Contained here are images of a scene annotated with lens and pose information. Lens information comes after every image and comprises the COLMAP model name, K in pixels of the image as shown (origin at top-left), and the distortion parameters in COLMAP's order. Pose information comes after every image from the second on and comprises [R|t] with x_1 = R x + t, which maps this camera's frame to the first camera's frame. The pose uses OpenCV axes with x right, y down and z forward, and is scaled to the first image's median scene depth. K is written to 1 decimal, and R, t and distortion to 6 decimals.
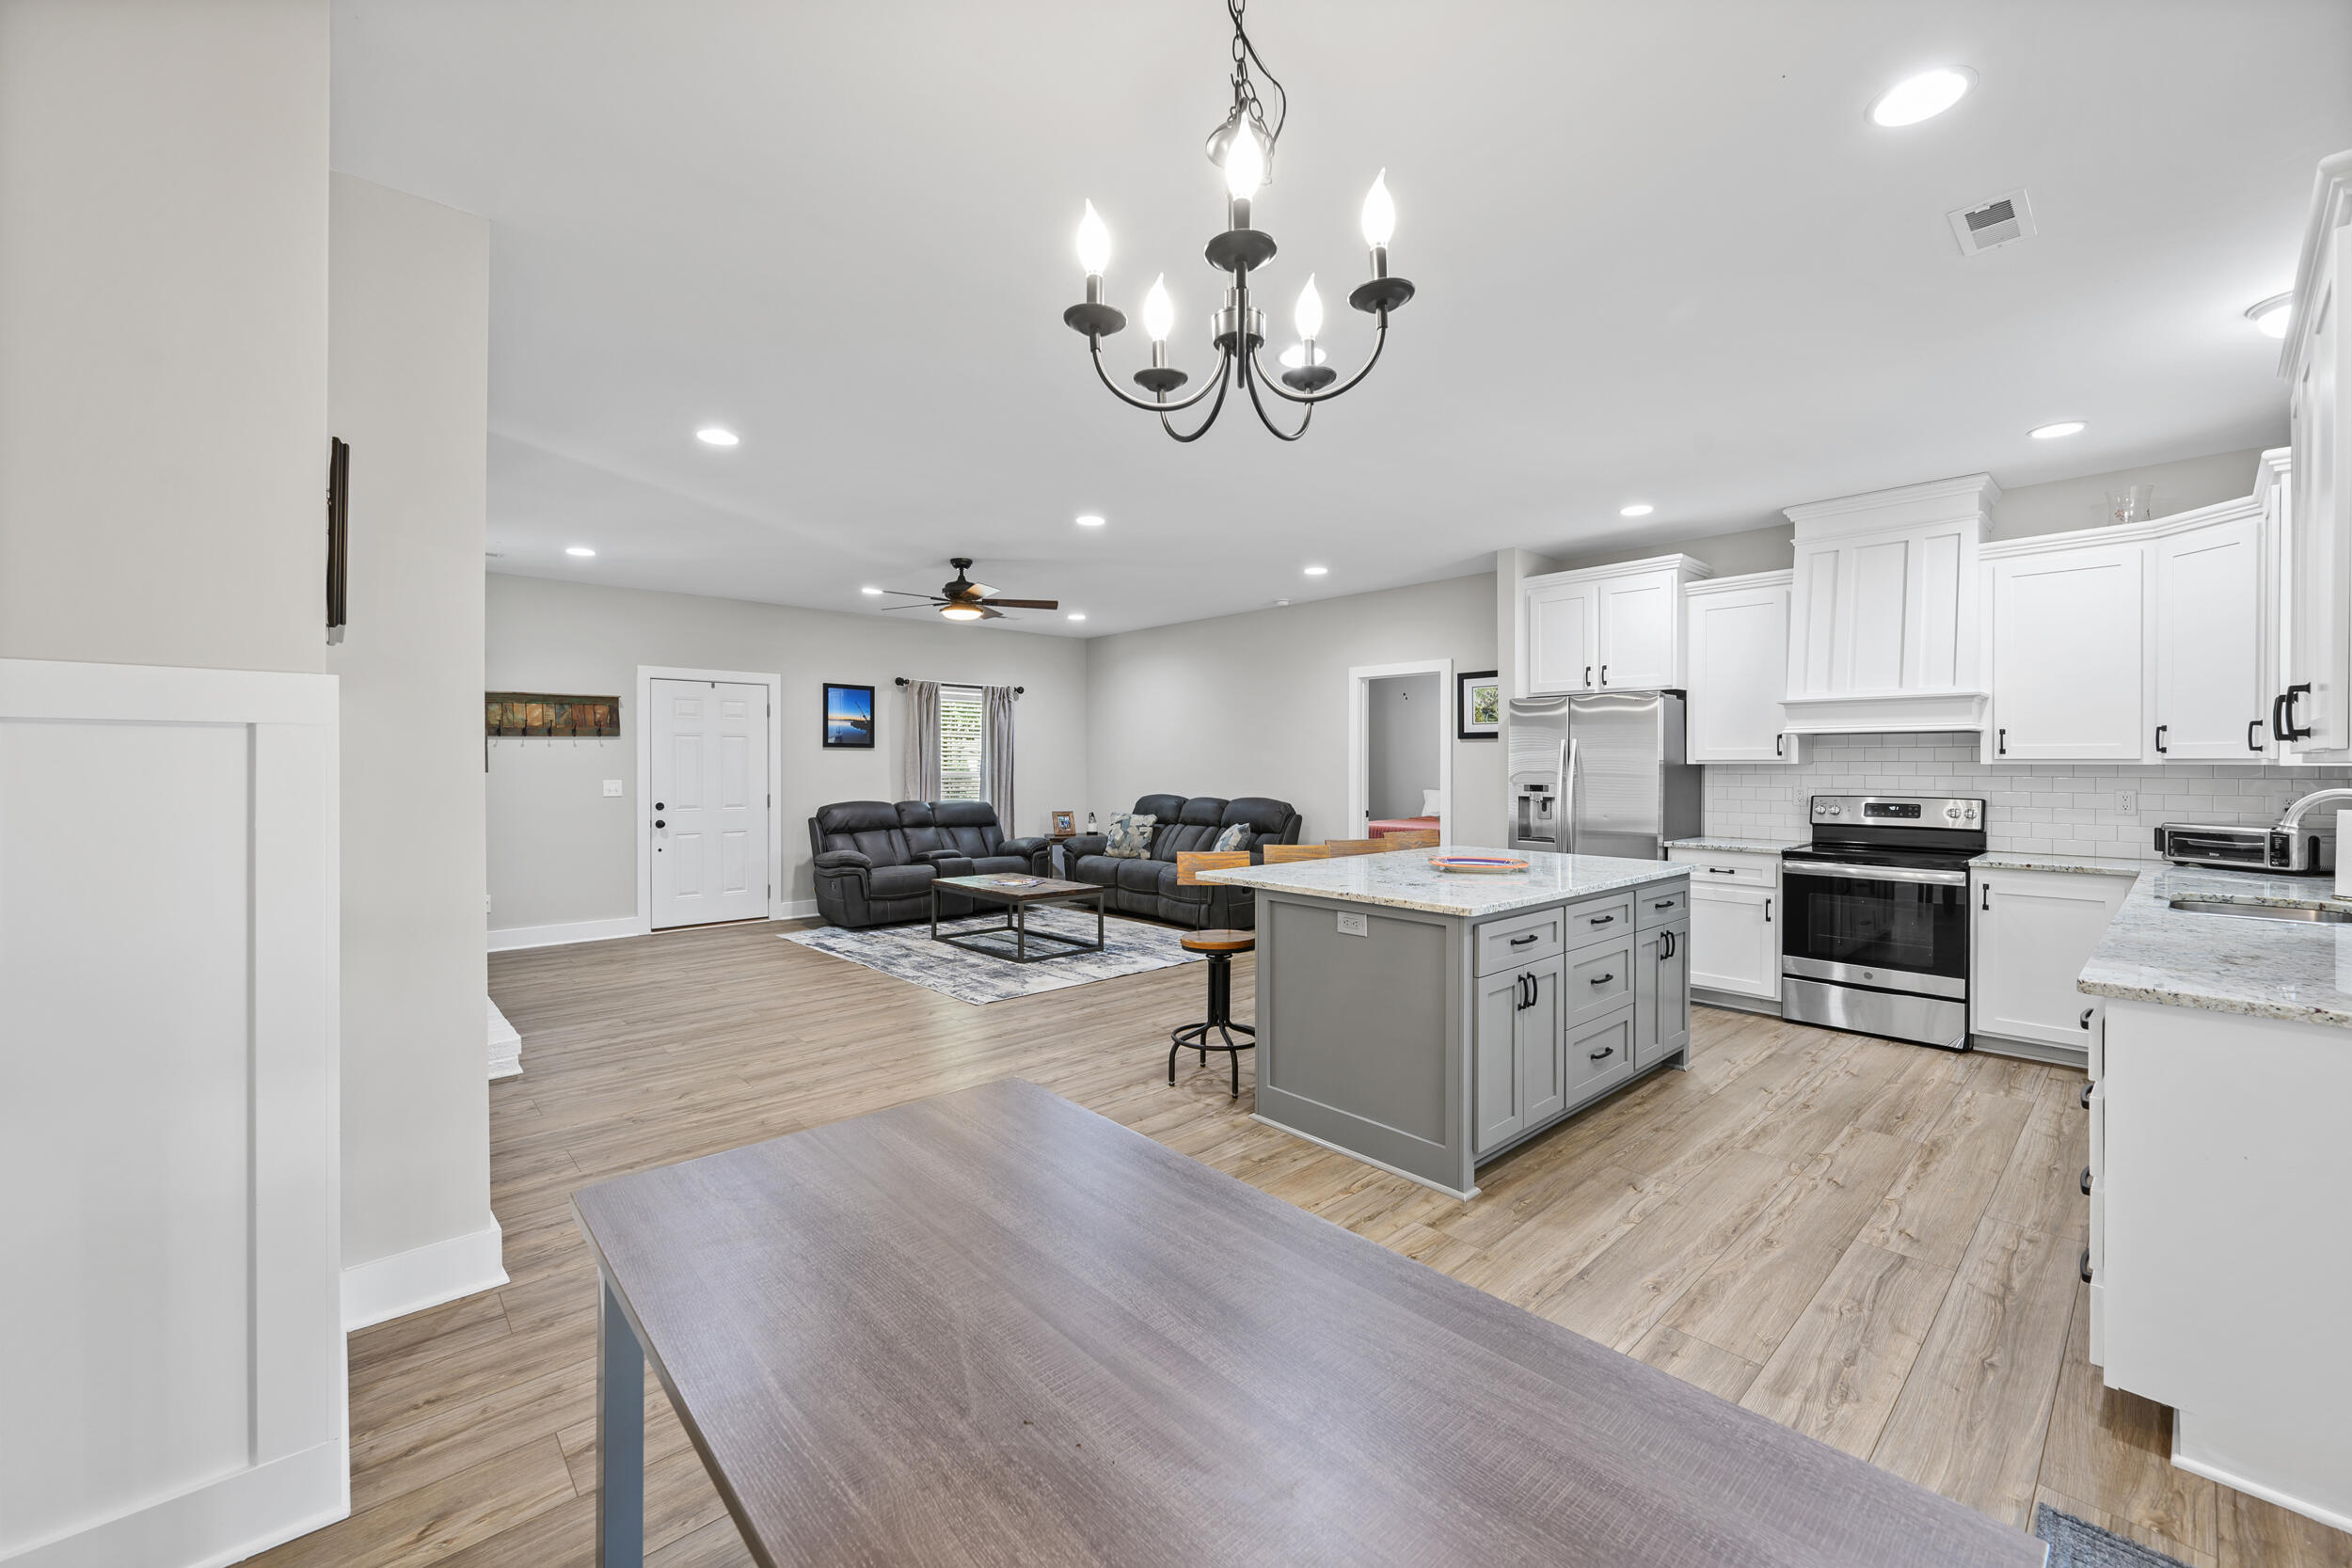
lens RADIAL K [[938.6, 0, 1185.2], [0, 938.6, 764.3], [0, 0, 1]] dist [0.001335, -0.000393]
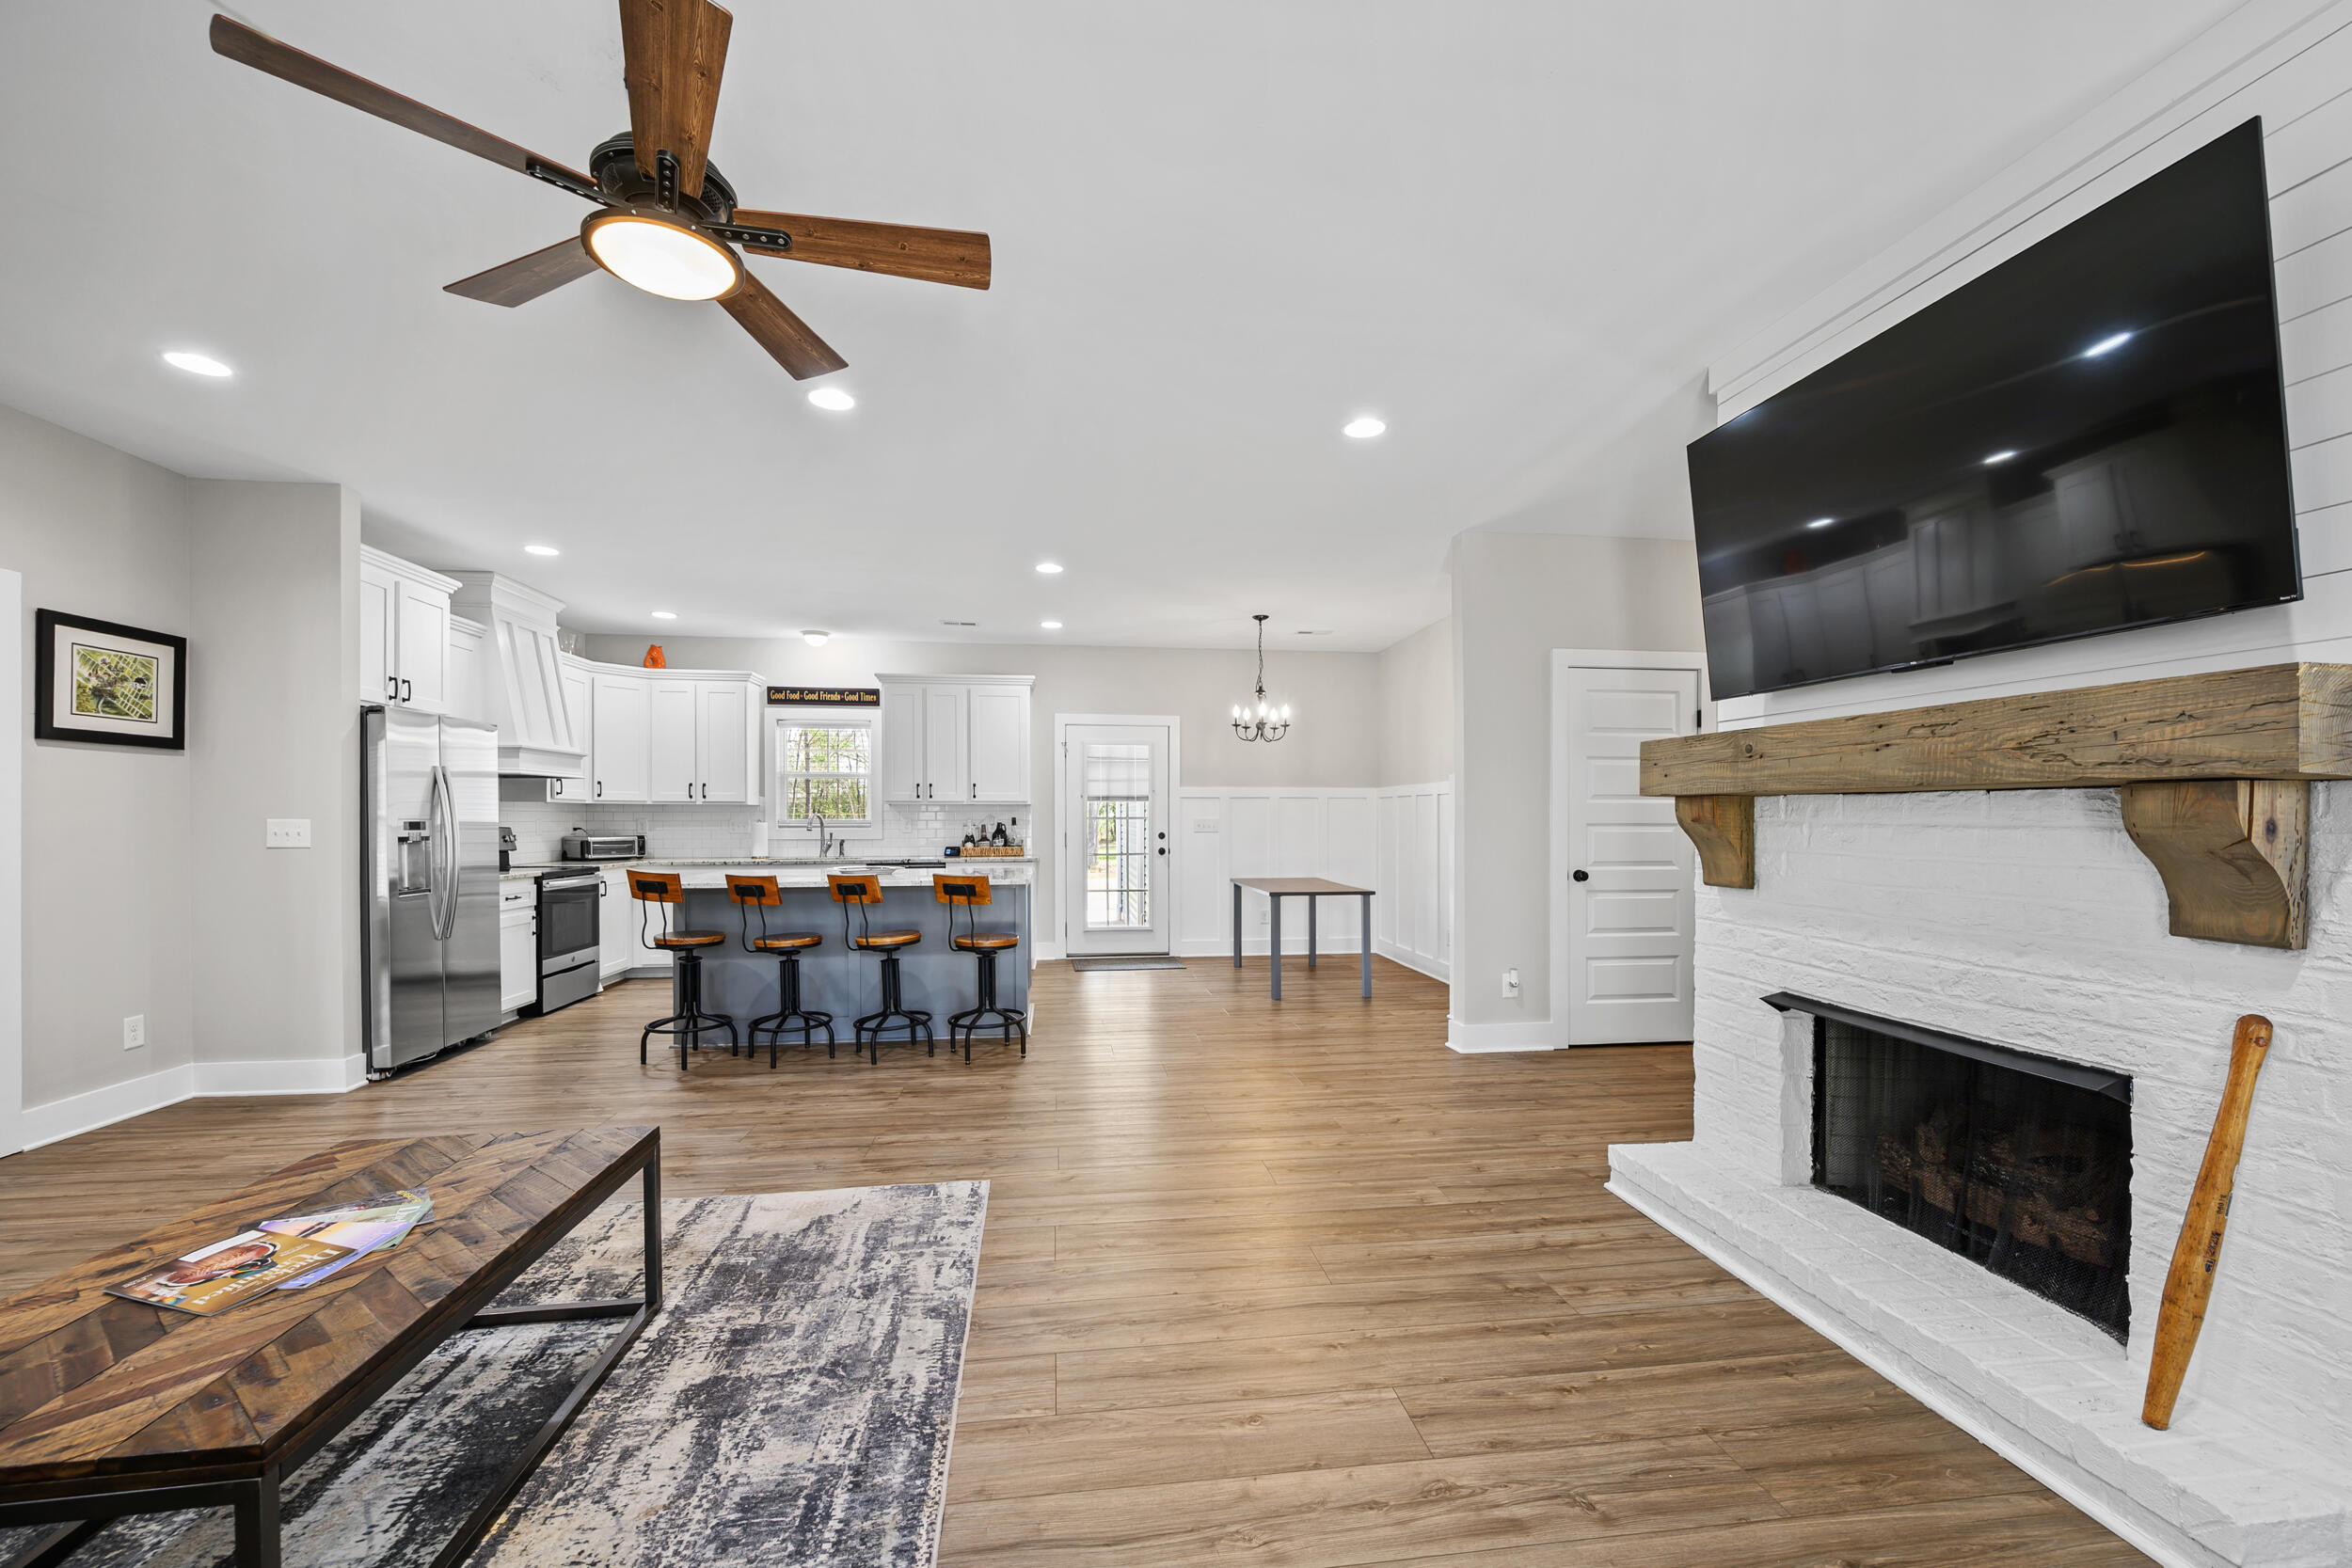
lens RADIAL K [[946.0, 0, 1185.9], [0, 946.0, 818.1], [0, 0, 1]] dist [-0.000468, -0.000097]
pose [[-0.821636, -0.000349, 0.570013, -0.509041], [0.000922, 0.999998, 0.001942, 0.015378], [-0.570012, 0.002121, -0.821633, 1.076870]]
